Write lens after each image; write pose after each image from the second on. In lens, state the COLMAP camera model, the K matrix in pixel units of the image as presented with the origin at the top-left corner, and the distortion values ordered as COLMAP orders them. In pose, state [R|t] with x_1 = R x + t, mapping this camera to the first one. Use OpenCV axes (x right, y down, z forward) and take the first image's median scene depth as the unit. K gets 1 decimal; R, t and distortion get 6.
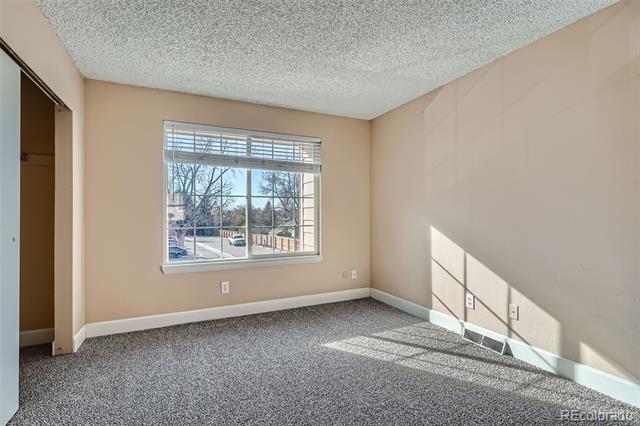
lens RADIAL K [[307.7, 0, 308.9], [0, 307.7, 211.5], [0, 0, 1]] dist [0.002311, -0.002499]
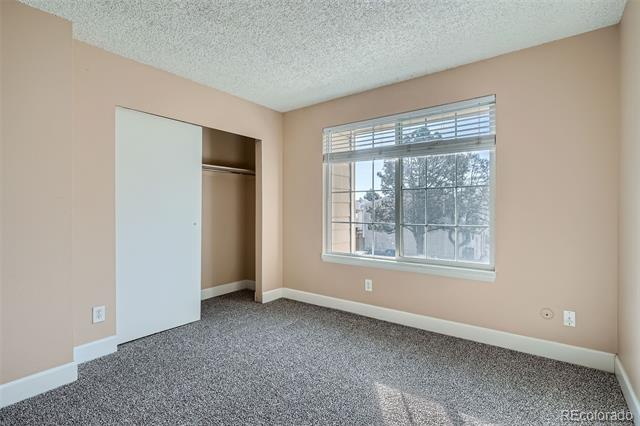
lens RADIAL K [[307.7, 0, 319.6], [0, 307.7, 211.2], [0, 0, 1]] dist [0.002311, -0.002499]
pose [[0.472159, 0.010513, -0.881451, 0.522544], [0.013777, 0.999719, 0.019303, -0.008482], [0.881406, -0.021258, 0.471881, 0.421825]]
